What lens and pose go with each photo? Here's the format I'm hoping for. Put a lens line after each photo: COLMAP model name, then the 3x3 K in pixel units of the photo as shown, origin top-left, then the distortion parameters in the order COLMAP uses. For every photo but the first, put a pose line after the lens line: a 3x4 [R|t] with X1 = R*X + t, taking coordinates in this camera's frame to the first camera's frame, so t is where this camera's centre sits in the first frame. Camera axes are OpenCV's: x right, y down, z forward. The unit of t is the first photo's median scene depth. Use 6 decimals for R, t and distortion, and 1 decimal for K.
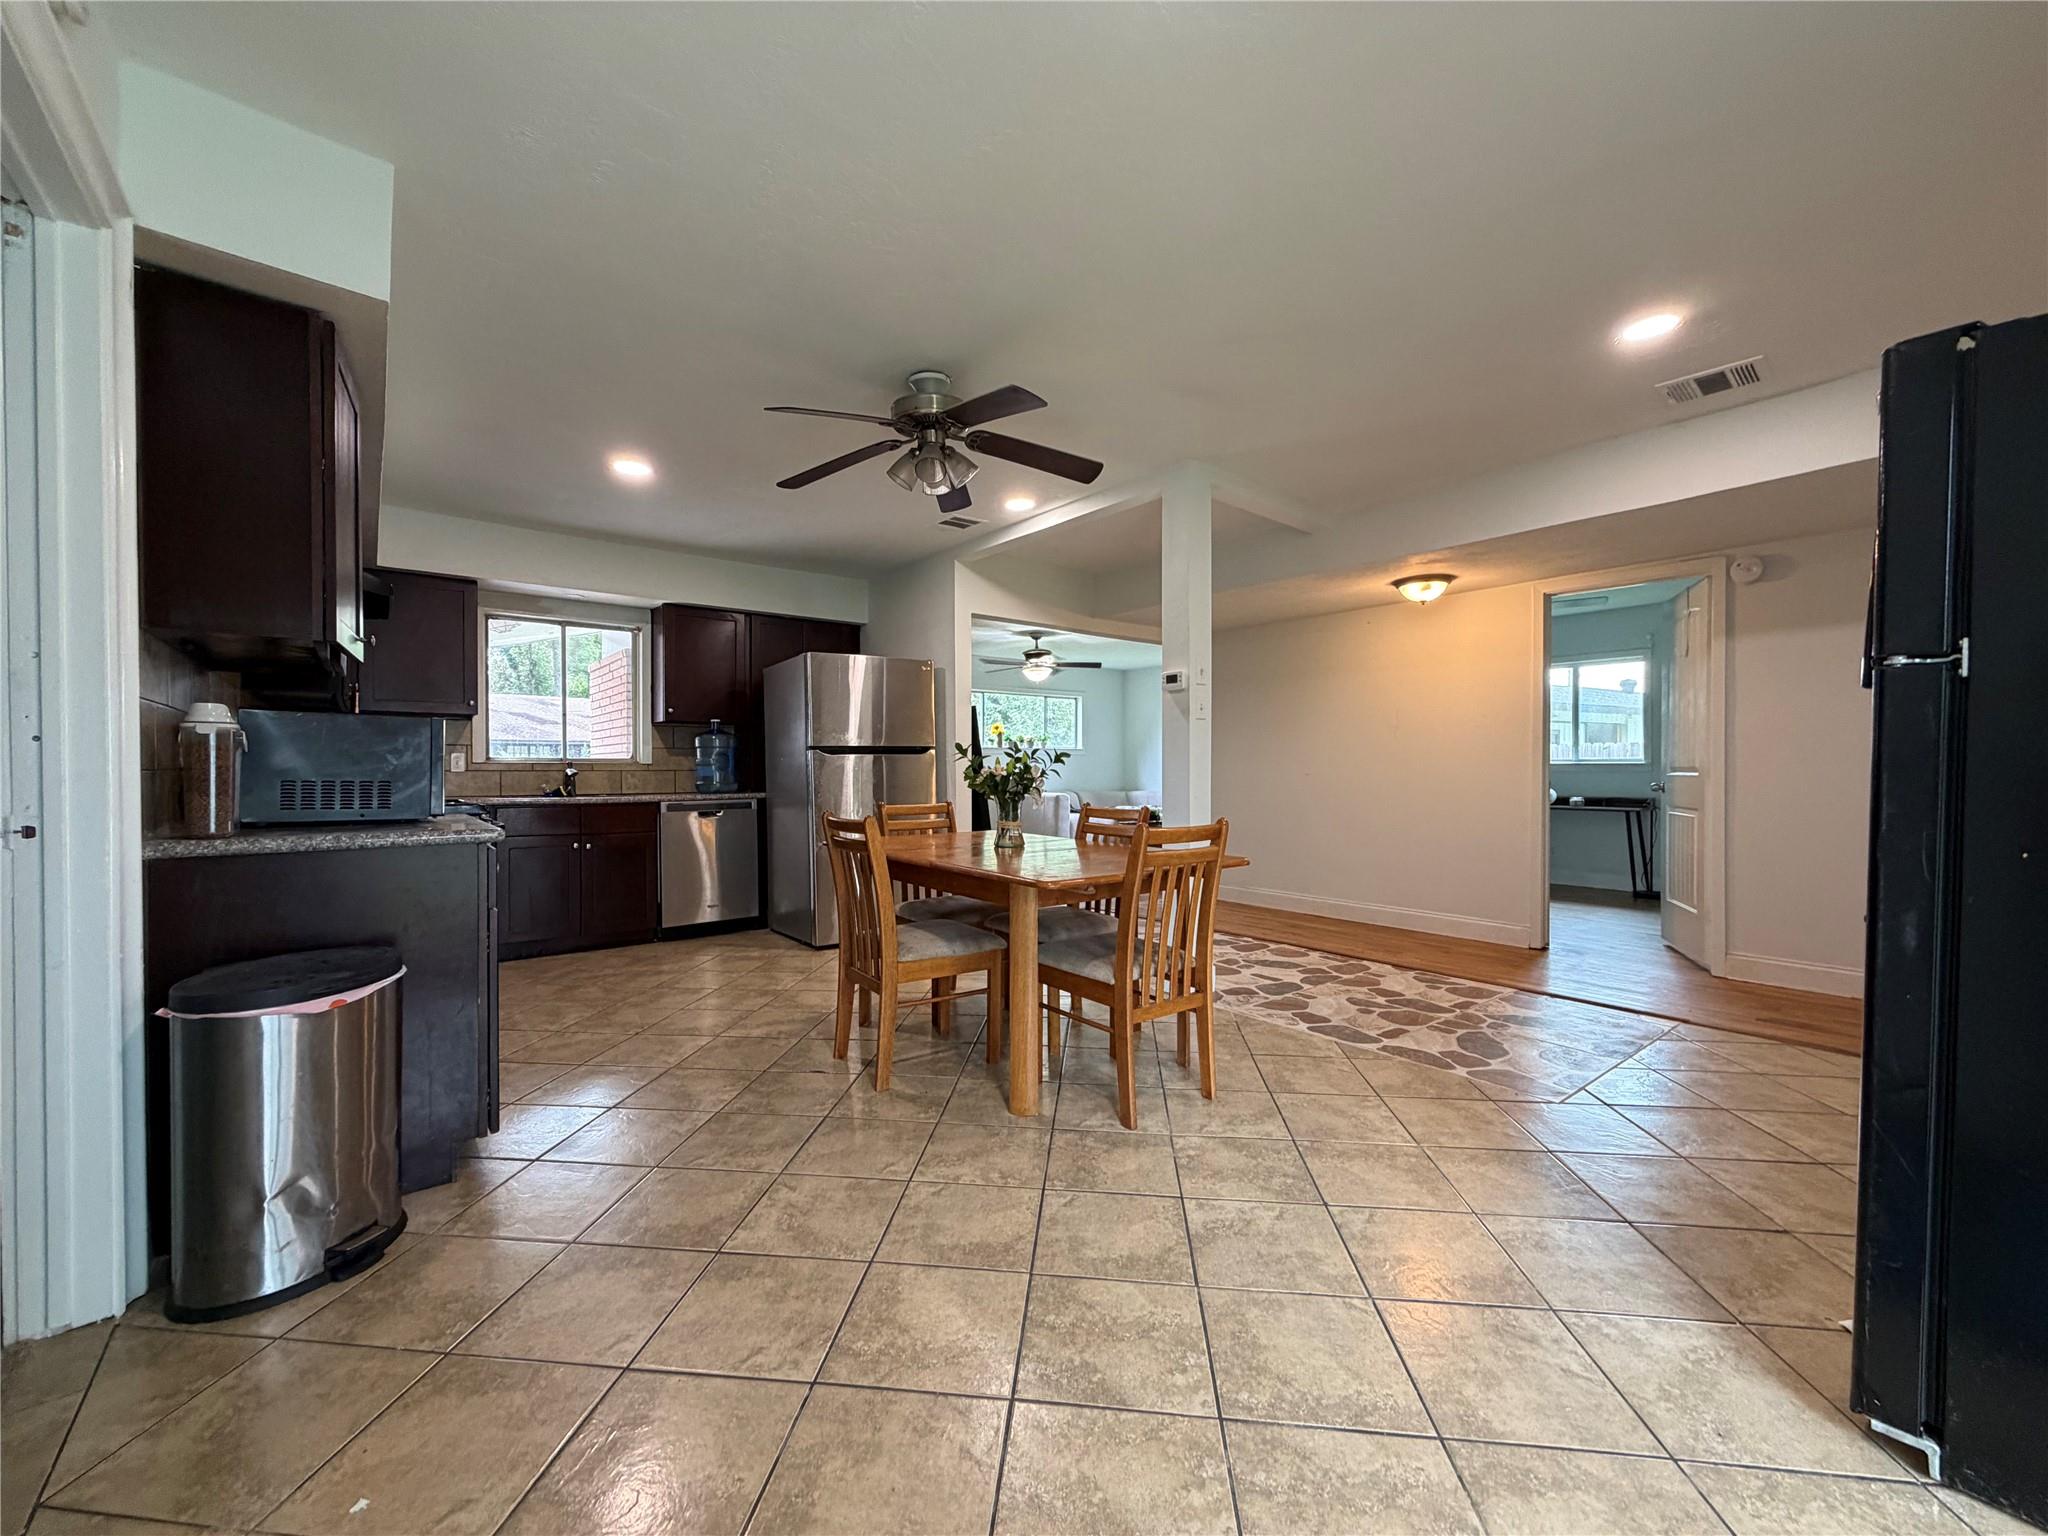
lens RADIAL K [[813.6, 0, 1022.8], [0, 813.6, 772.2], [0, 0, 1]] dist [0.000792, -0.000020]
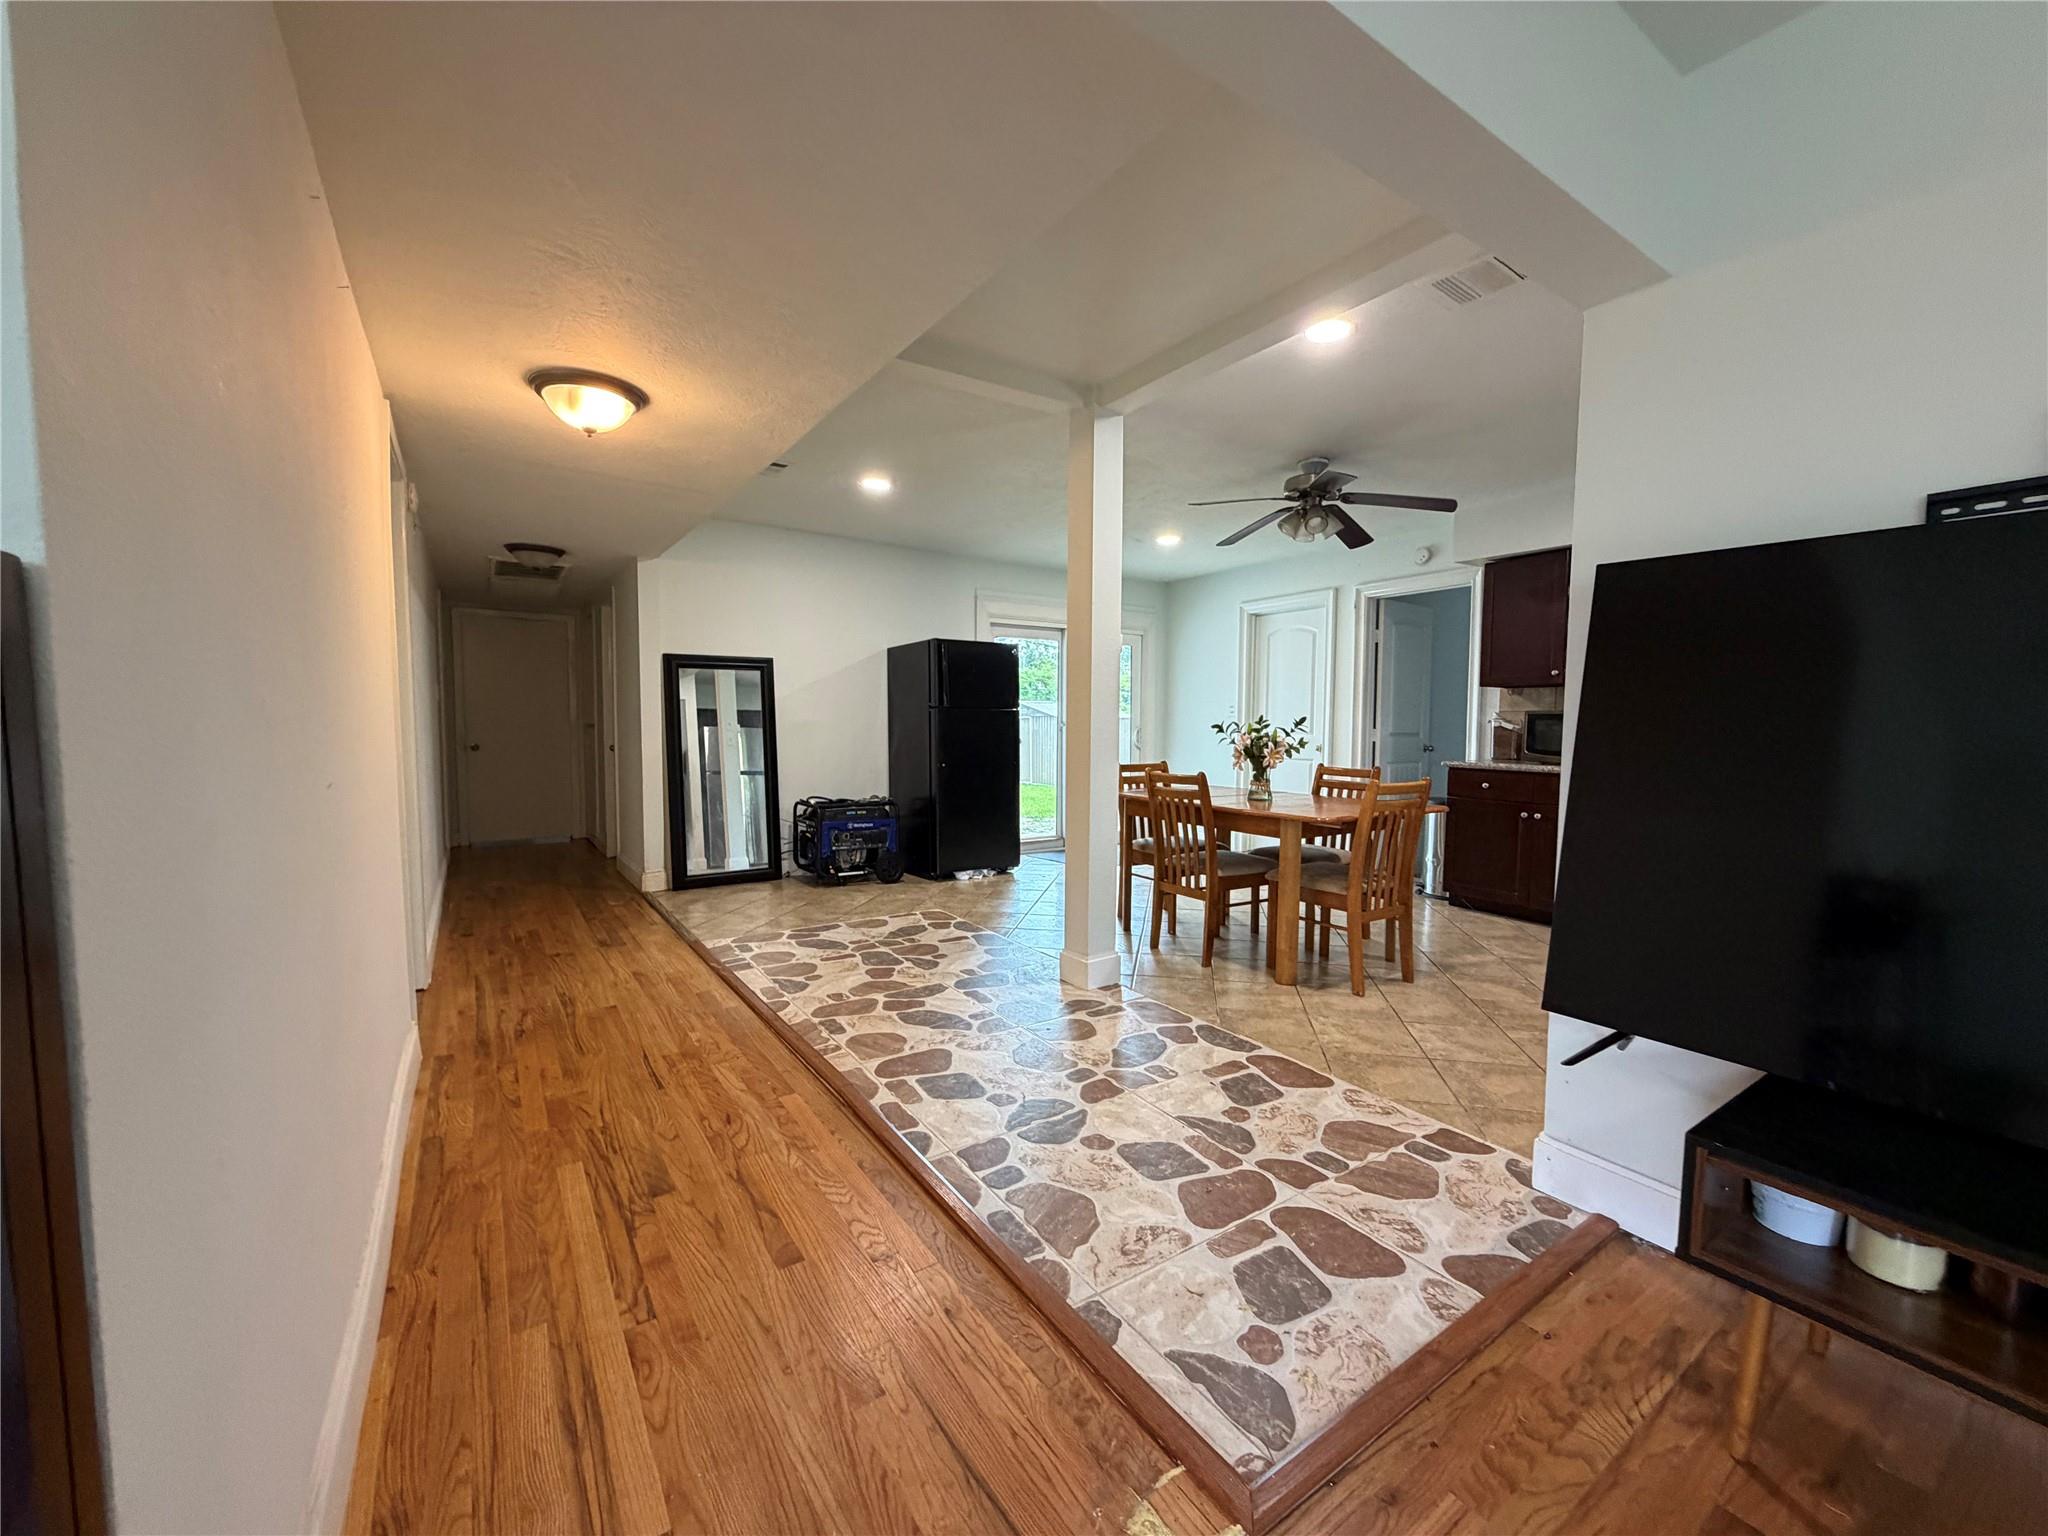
lens RADIAL K [[813.6, 0, 1021.3], [0, 813.6, 766.9], [0, 0, 1]] dist [0.000792, -0.000020]
pose [[-0.996271, -0.011846, 0.085464, 0.199888], [-0.006557, 0.998060, 0.061907, -0.028339], [-0.086032, 0.061115, -0.994416, 1.874449]]
